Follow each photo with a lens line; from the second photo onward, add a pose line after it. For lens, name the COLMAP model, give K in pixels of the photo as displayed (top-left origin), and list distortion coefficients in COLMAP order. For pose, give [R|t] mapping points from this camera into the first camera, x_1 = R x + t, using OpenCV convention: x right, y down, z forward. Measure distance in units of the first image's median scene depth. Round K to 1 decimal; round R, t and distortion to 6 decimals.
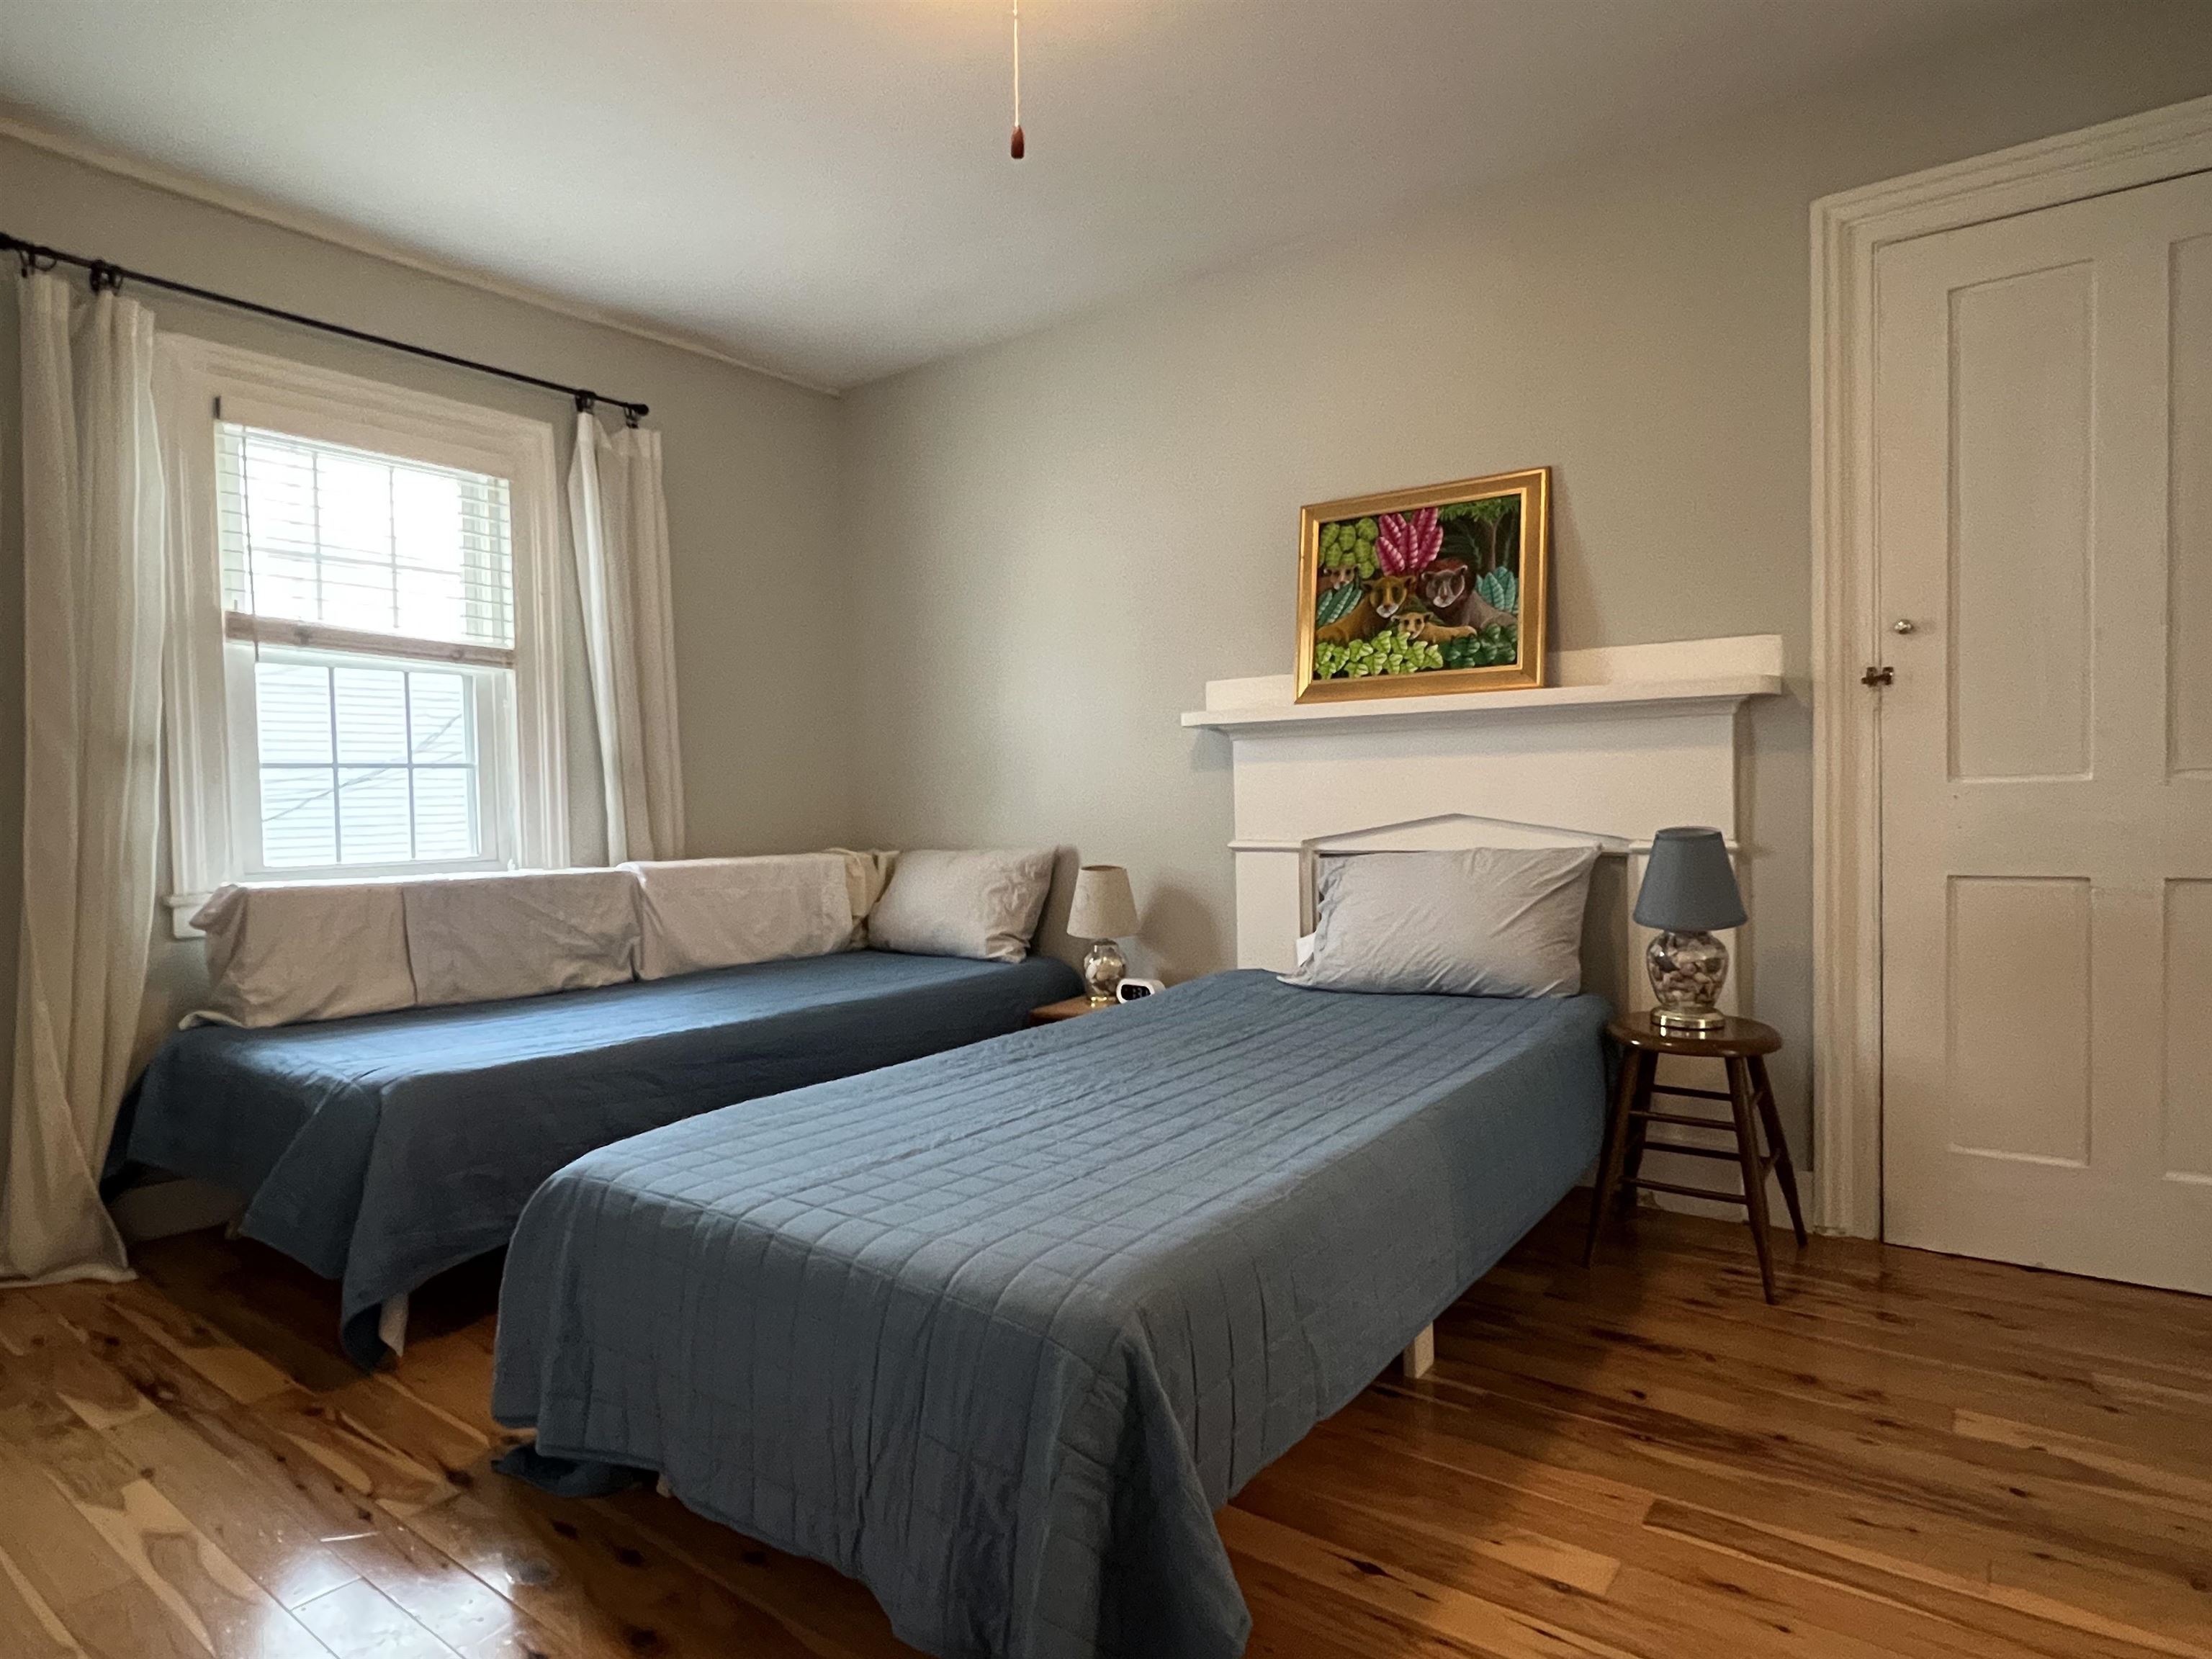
lens RADIAL K [[1260.5, 0, 1107.8], [0, 1260.5, 823.9], [0, 0, 1]] dist [-0.003560, -0.004496]
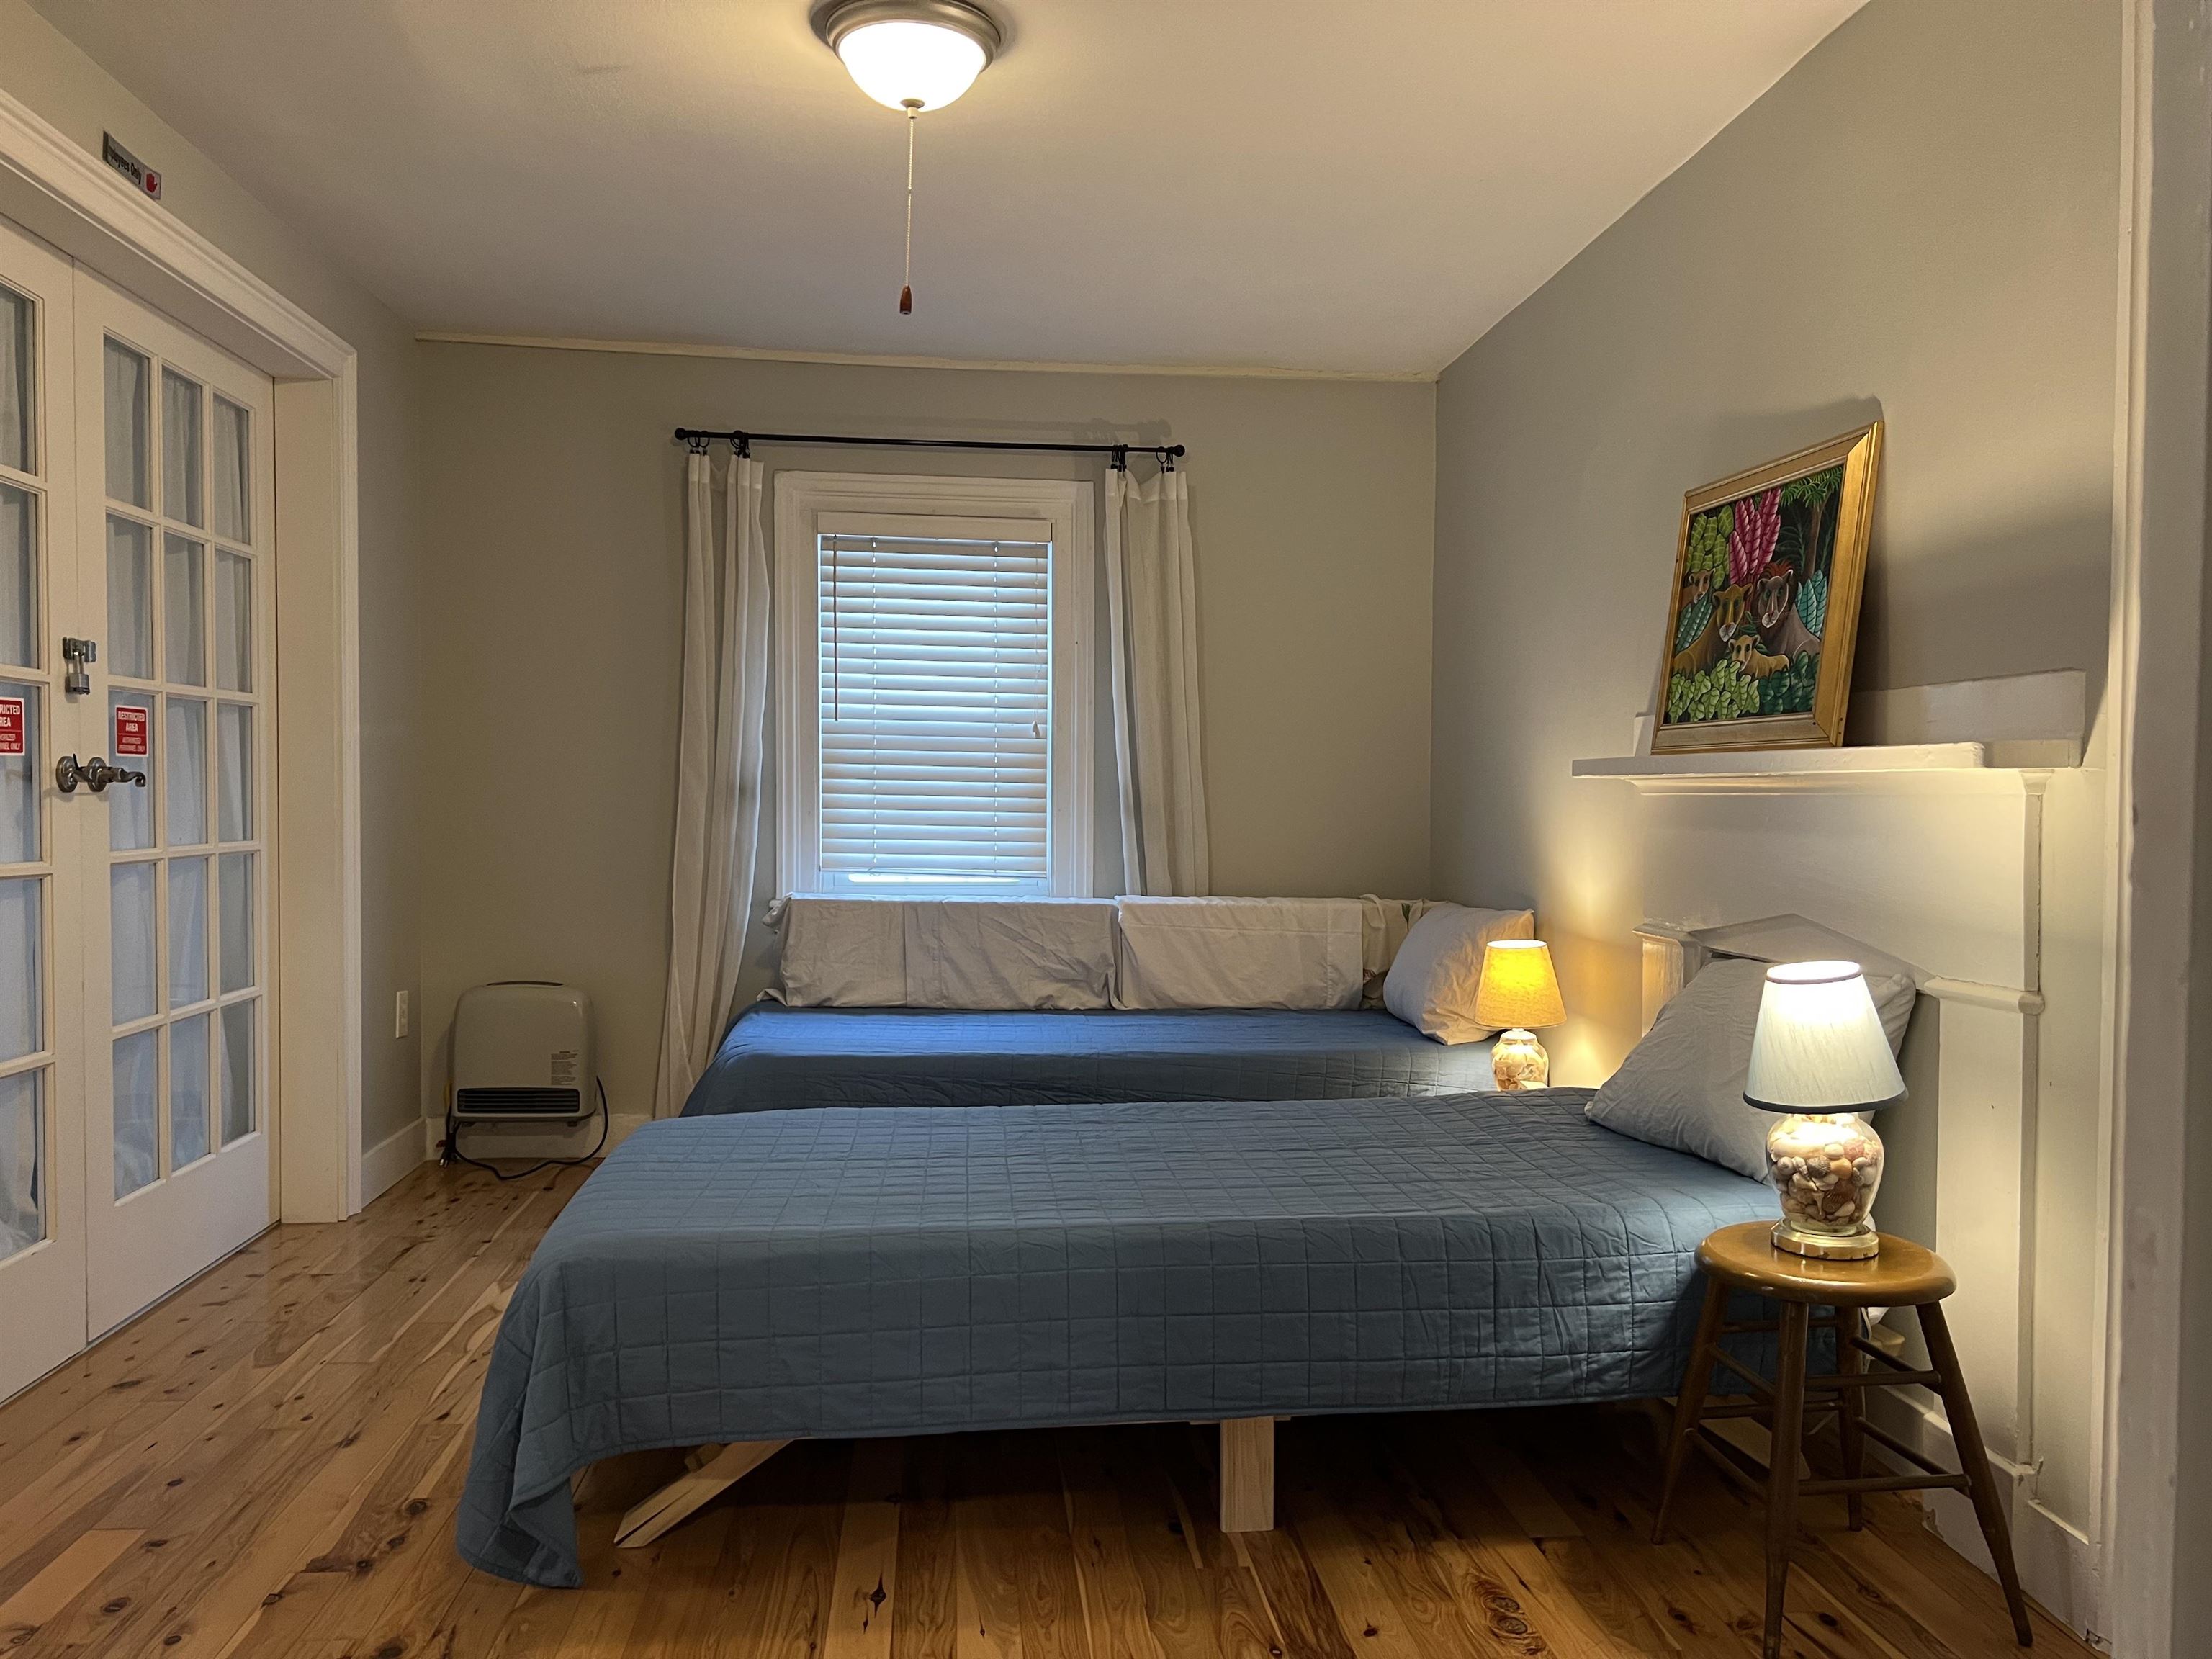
lens RADIAL K [[1653.1, 0, 1114.5], [0, 1653.1, 830.2], [0, 0, 1]] dist [0.077417, -0.088057]
pose [[0.672112, 0.041639, -0.739278, 0.718628], [-0.035348, 0.999084, 0.024135, -0.065115], [0.739605, 0.009911, 0.672968, 0.076589]]
